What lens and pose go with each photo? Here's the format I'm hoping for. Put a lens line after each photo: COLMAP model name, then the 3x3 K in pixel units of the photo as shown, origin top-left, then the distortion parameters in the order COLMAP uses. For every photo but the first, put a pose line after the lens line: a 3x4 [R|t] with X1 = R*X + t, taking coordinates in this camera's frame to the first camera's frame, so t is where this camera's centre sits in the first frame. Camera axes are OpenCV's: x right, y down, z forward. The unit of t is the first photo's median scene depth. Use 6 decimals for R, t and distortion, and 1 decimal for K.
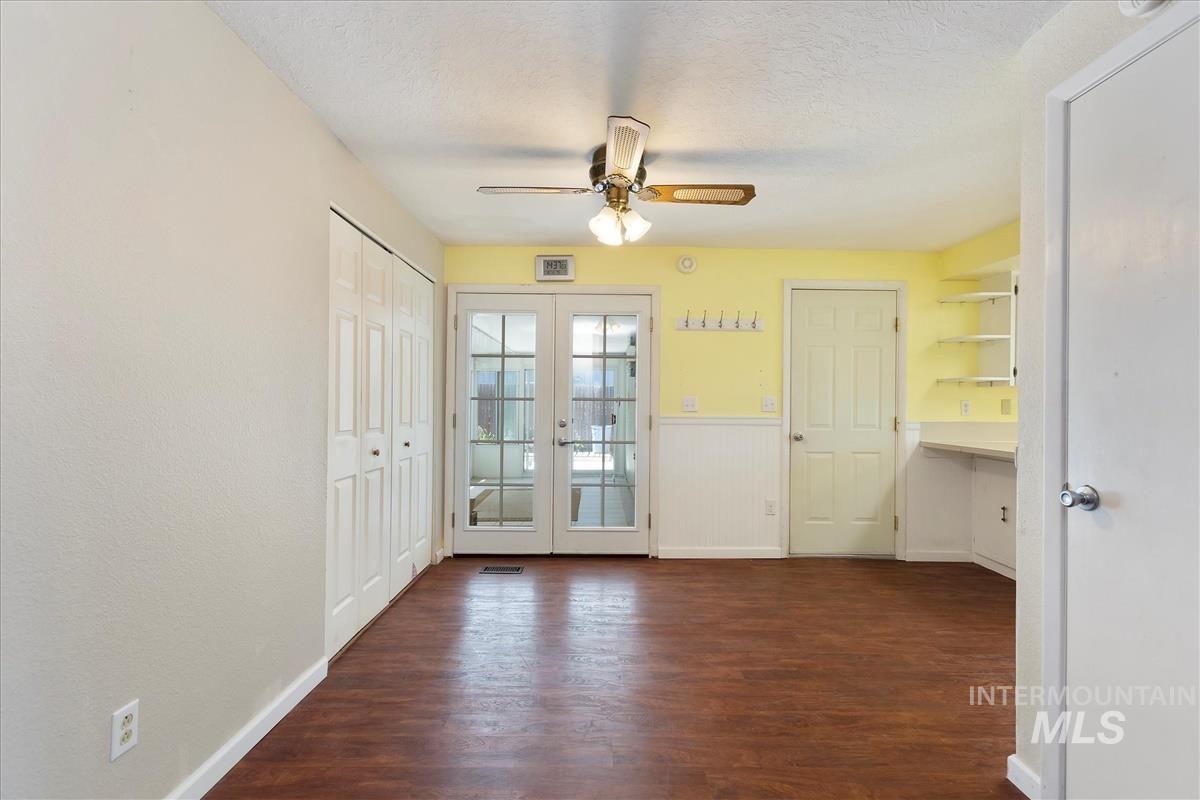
lens RADIAL K [[524.3, 0, 601.2], [0, 524.3, 402.9], [0, 0, 1]] dist [0.001915, -0.001132]
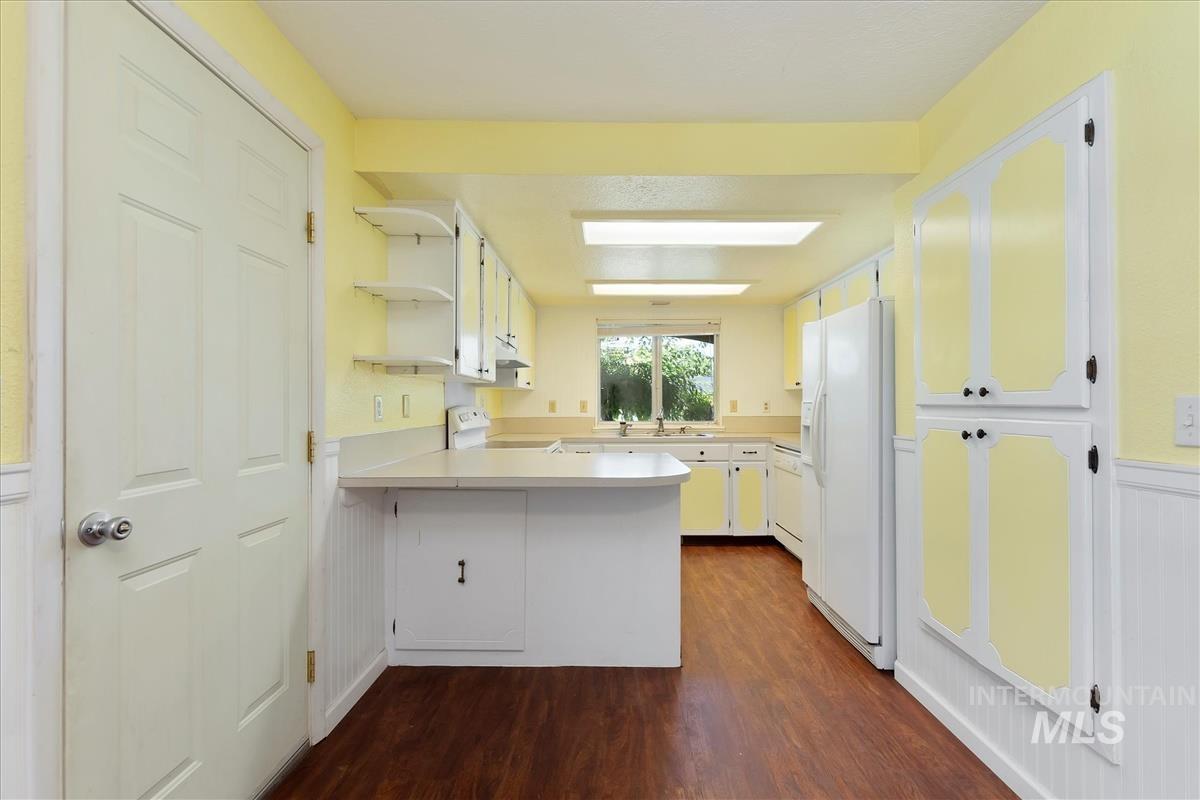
lens RADIAL K [[524.3, 0, 601.0], [0, 524.3, 399.8], [0, 0, 1]] dist [0.001915, -0.001132]
pose [[0.022301, -0.004366, 0.999742, 0.119568], [0.000293, 0.999990, 0.004361, -0.002568], [-0.999751, 0.000196, 0.022302, 0.763882]]
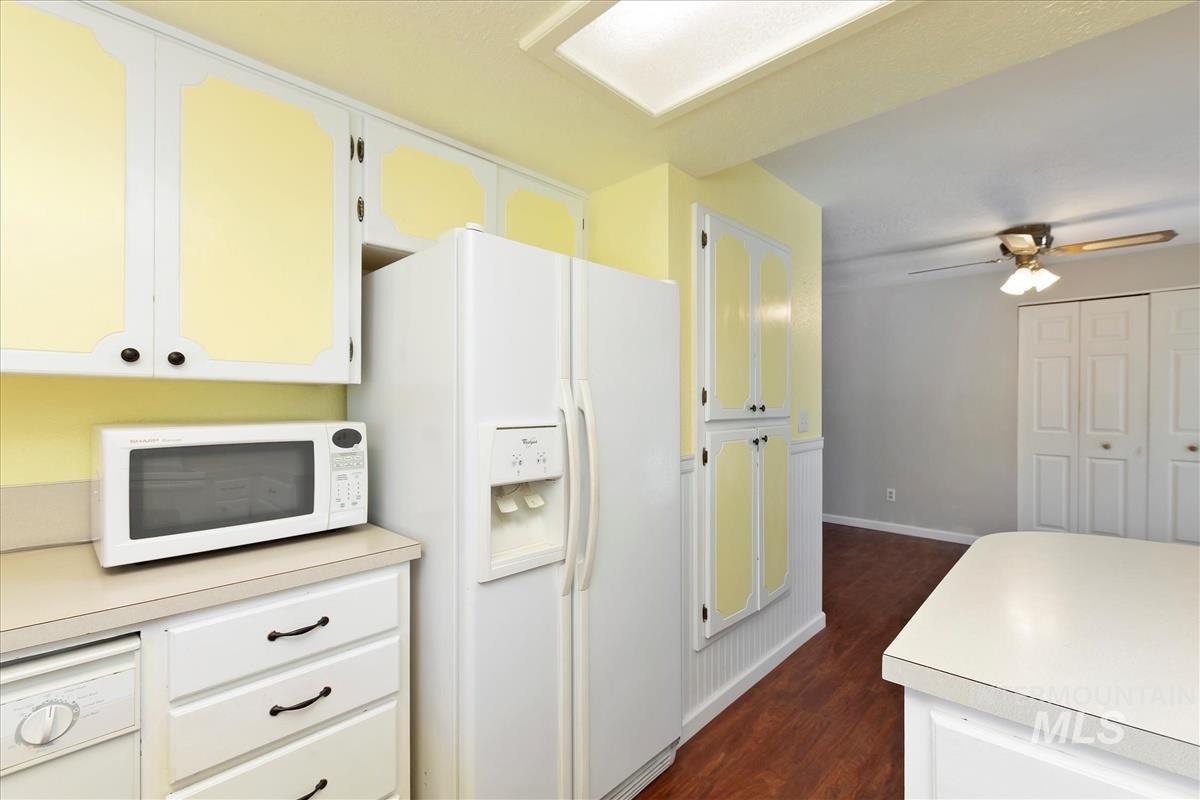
lens RADIAL K [[524.3, 0, 599.0], [0, 524.3, 404.2], [0, 0, 1]] dist [0.001915, -0.001132]
pose [[-0.687917, -0.010378, -0.725715, 1.195581], [-0.003019, 0.999930, -0.011438, -0.004312], [0.725783, -0.005678, -0.687900, 0.730706]]
